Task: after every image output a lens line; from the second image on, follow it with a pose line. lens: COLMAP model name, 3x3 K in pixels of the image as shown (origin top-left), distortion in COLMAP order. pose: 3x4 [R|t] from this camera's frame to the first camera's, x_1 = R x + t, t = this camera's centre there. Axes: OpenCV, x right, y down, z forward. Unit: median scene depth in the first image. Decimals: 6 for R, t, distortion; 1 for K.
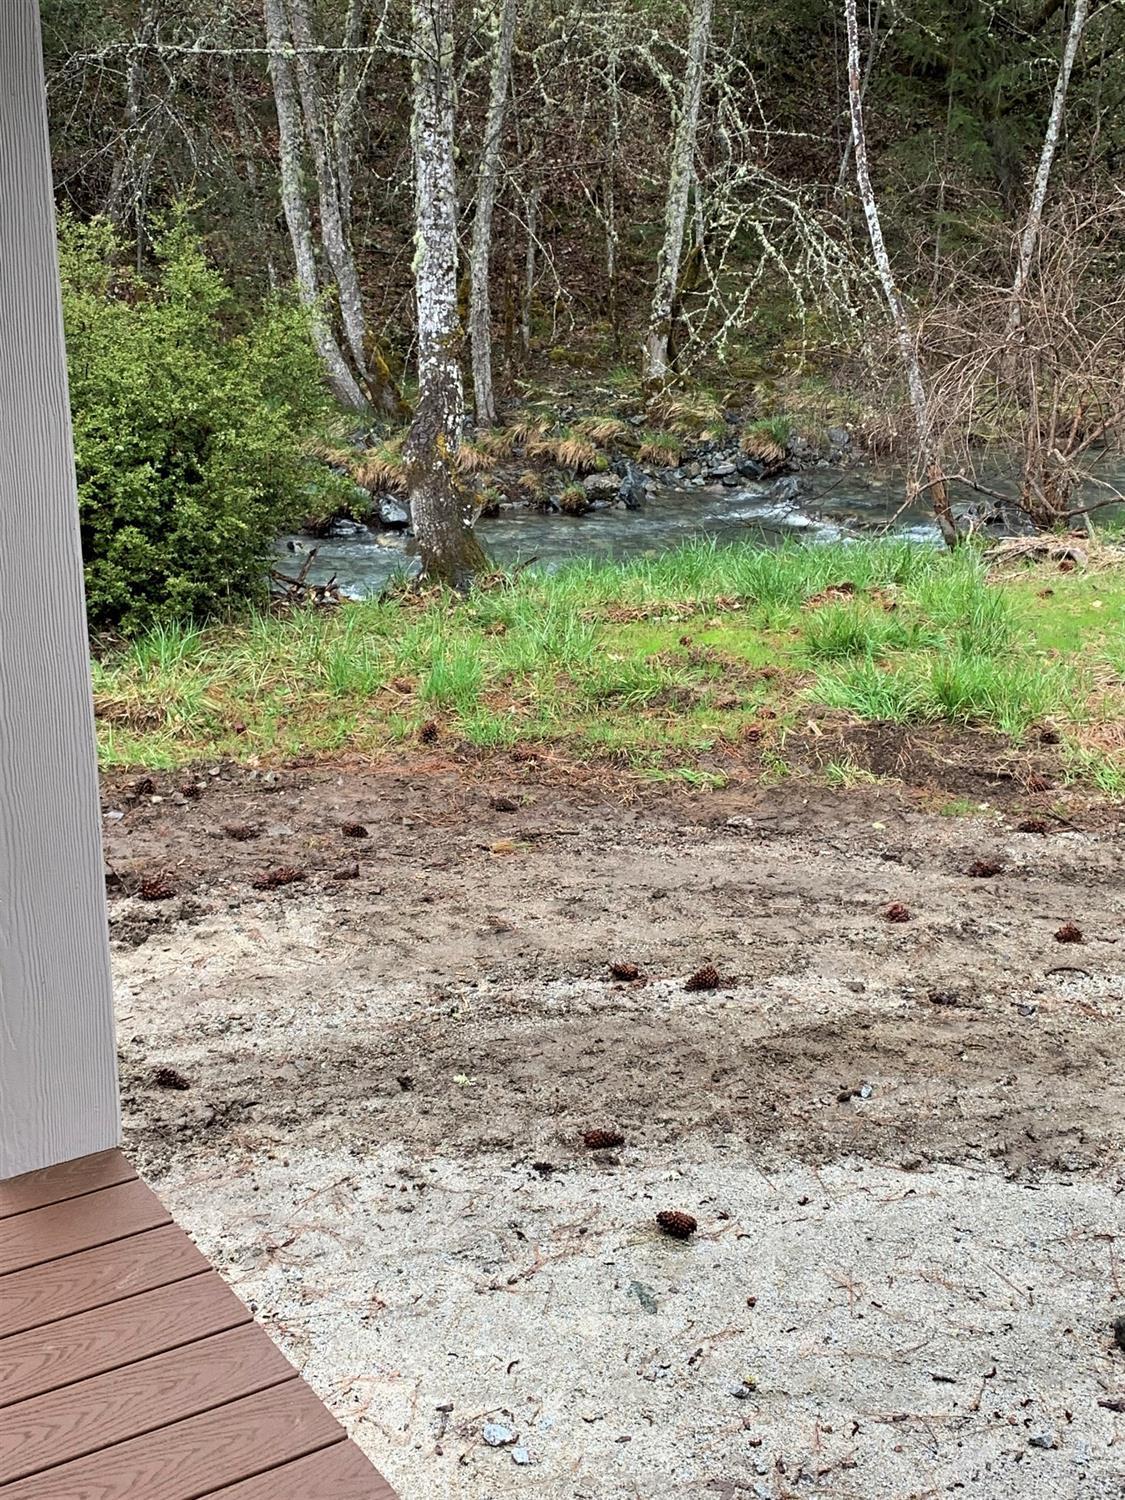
lens RADIAL K [[1936.4, 0, 561.4], [0, 1936.4, 748.0], [0, 0, 1]] dist [0.128459, 0.000000]
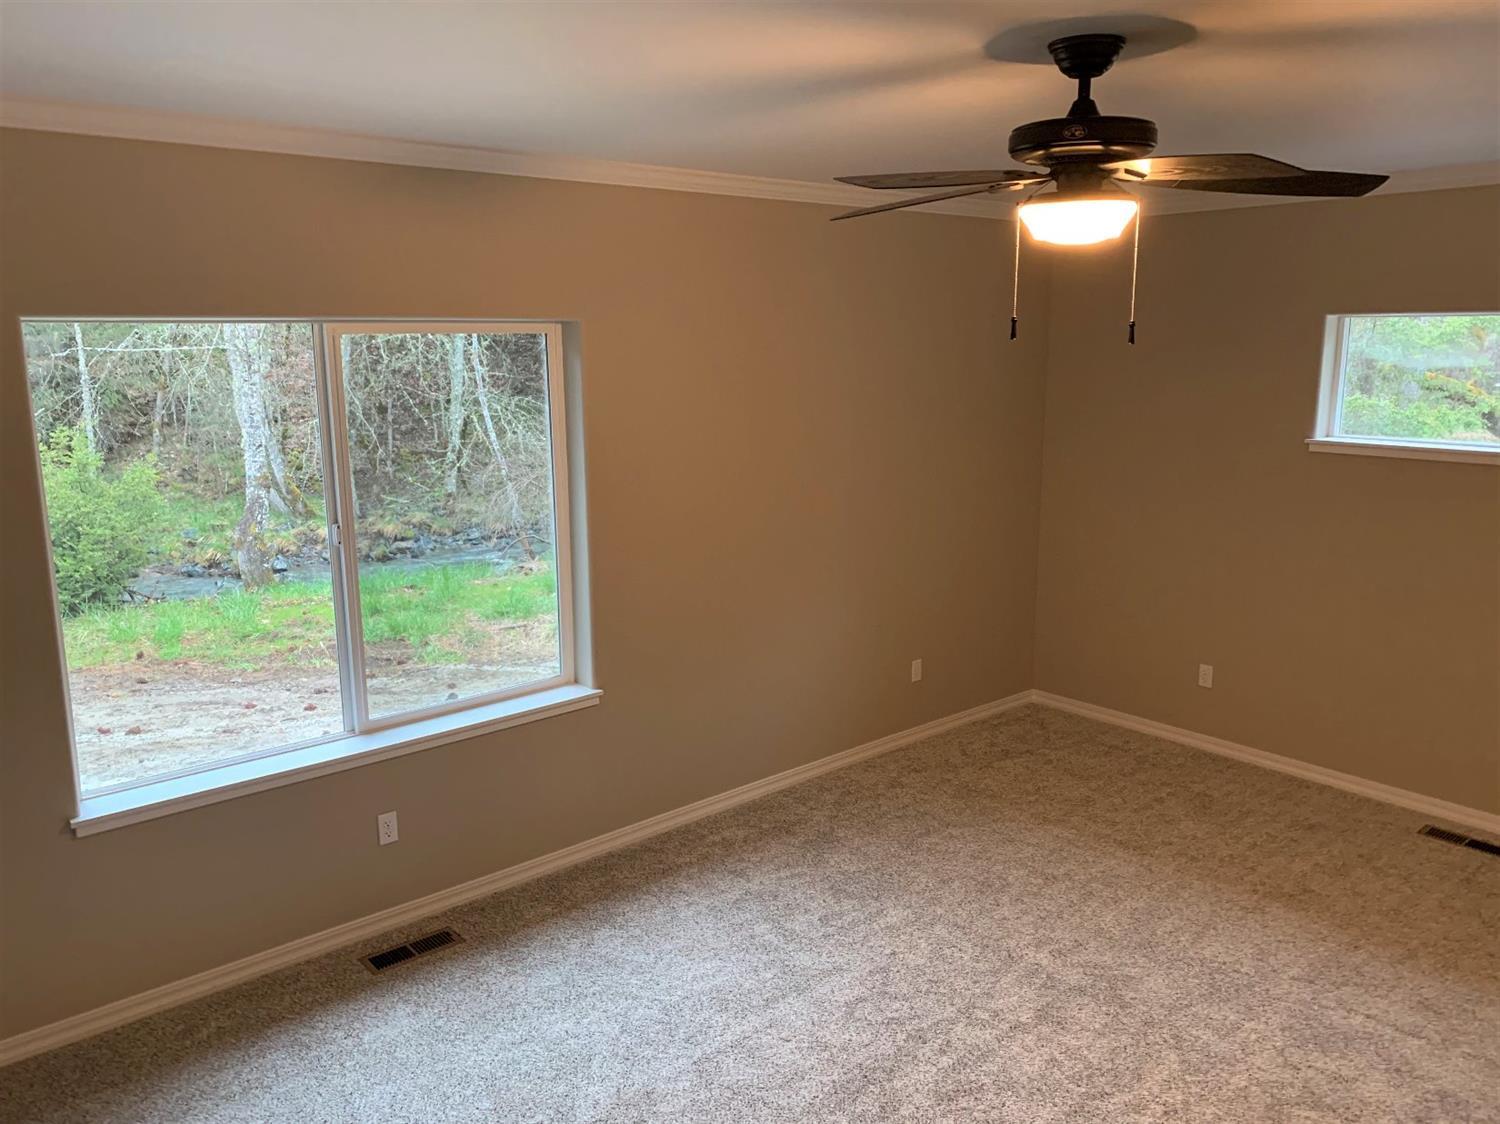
lens RADIAL K [[1158.3, 0, 747.3], [0, 1158.3, 561.5], [0, 0, 1]] dist [0.041401, -0.045080]
pose [[0.990217, -0.041216, 0.133310, 0.210891], [0.057295, 0.991225, -0.119120, 0.039988], [-0.127231, 0.125593, 0.983890, -0.200138]]
